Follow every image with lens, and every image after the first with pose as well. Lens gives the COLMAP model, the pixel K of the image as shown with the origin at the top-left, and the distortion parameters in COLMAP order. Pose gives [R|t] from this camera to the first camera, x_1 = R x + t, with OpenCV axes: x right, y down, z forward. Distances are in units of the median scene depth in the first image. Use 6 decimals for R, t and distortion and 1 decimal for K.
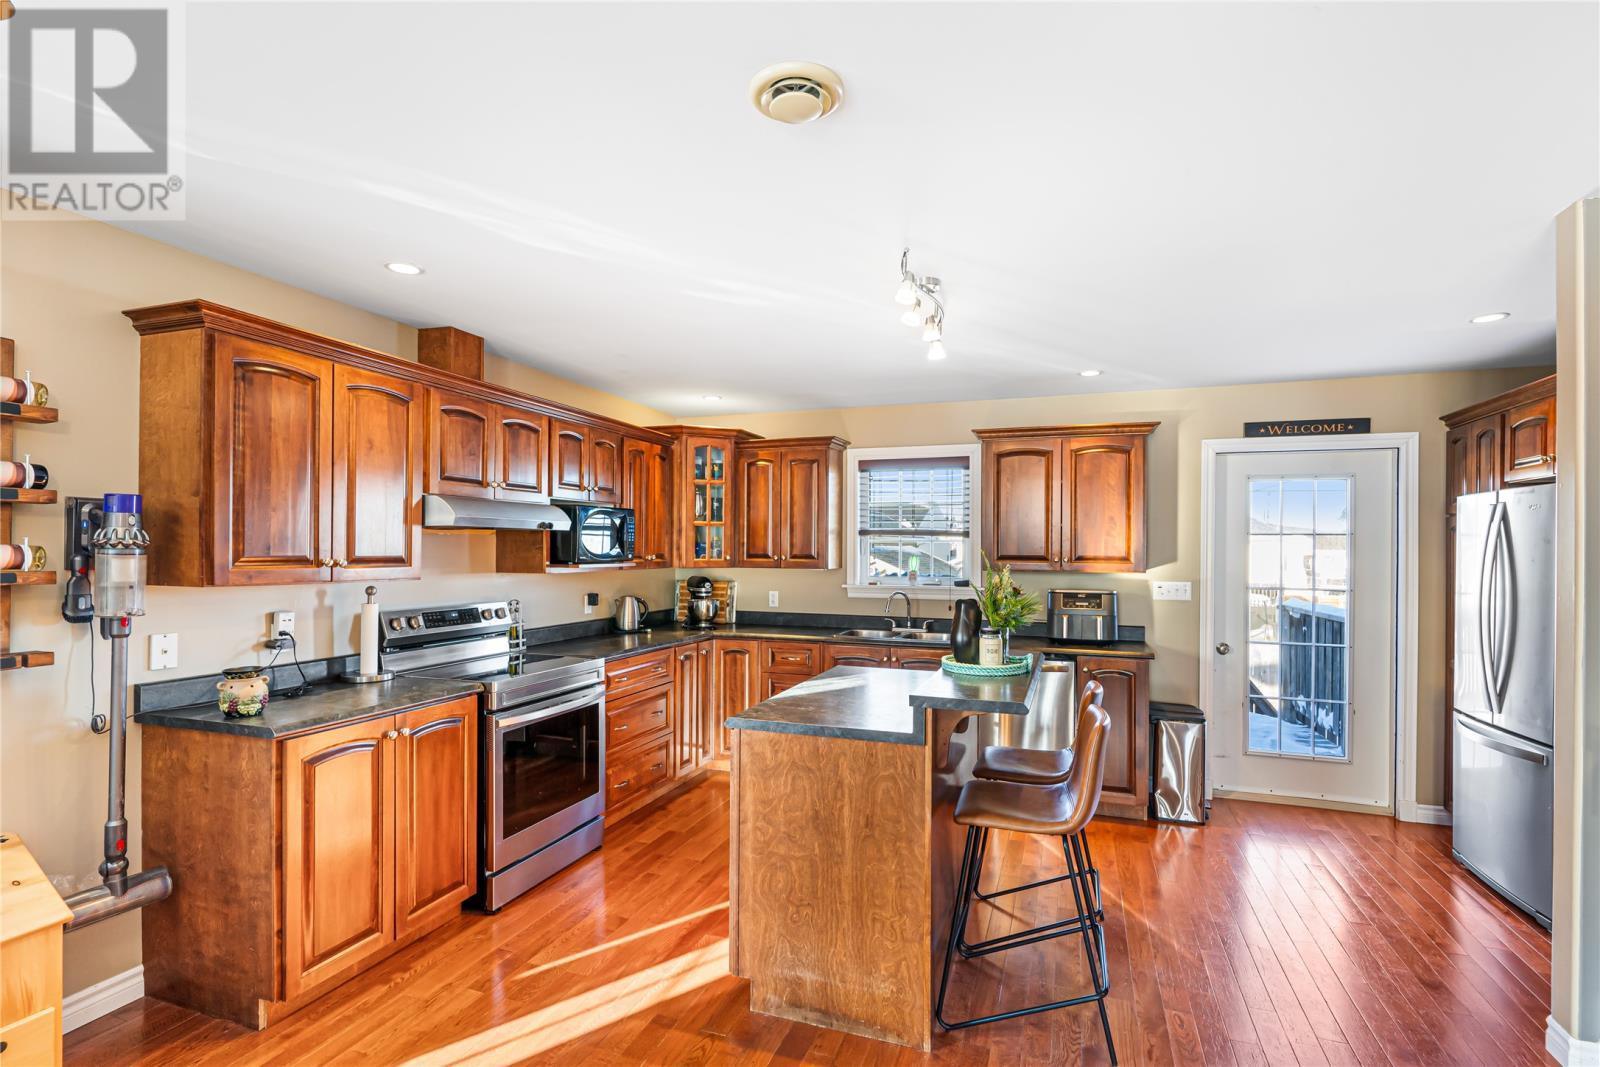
lens RADIAL K [[777.6, 0, 799.5], [0, 777.6, 540.5], [0, 0, 1]] dist [0.005723, -0.002251]
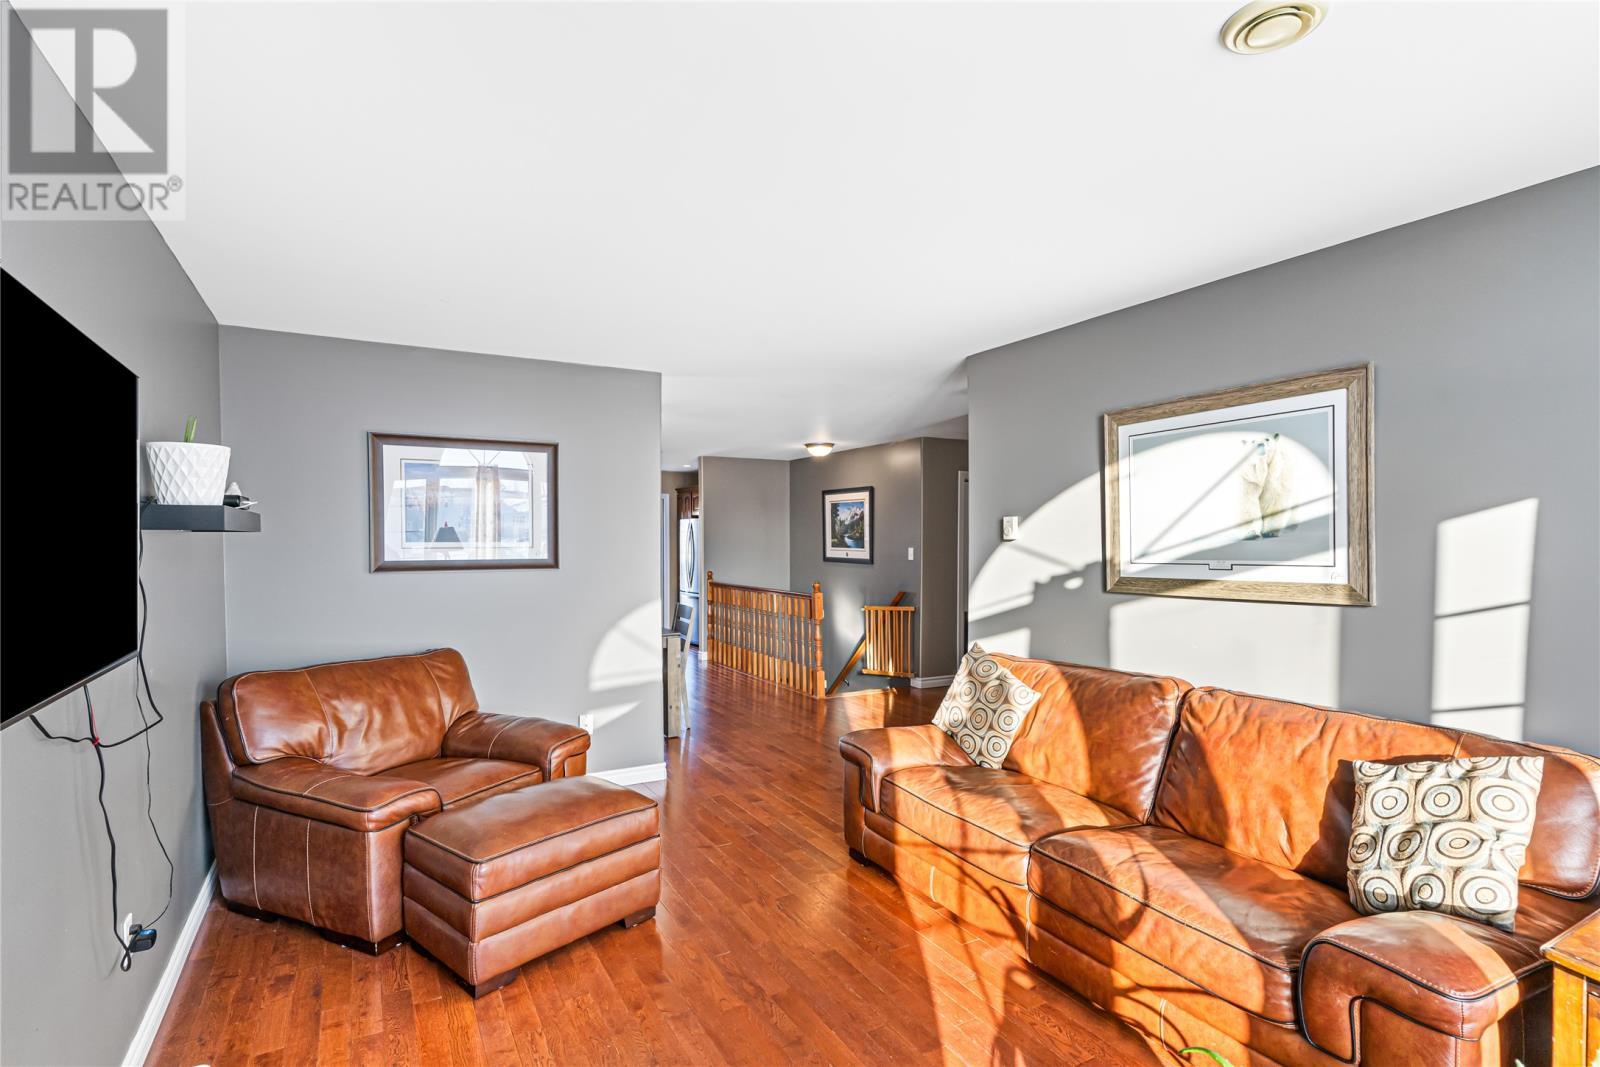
lens RADIAL K [[777.6, 0, 800.9], [0, 777.6, 534.6], [0, 0, 1]] dist [0.005723, -0.002251]
pose [[0.652176, -0.010541, 0.757994, -1.116261], [0.007182, 0.999944, 0.007726, -0.021015], [-0.758034, 0.000405, 0.652215, -1.295734]]
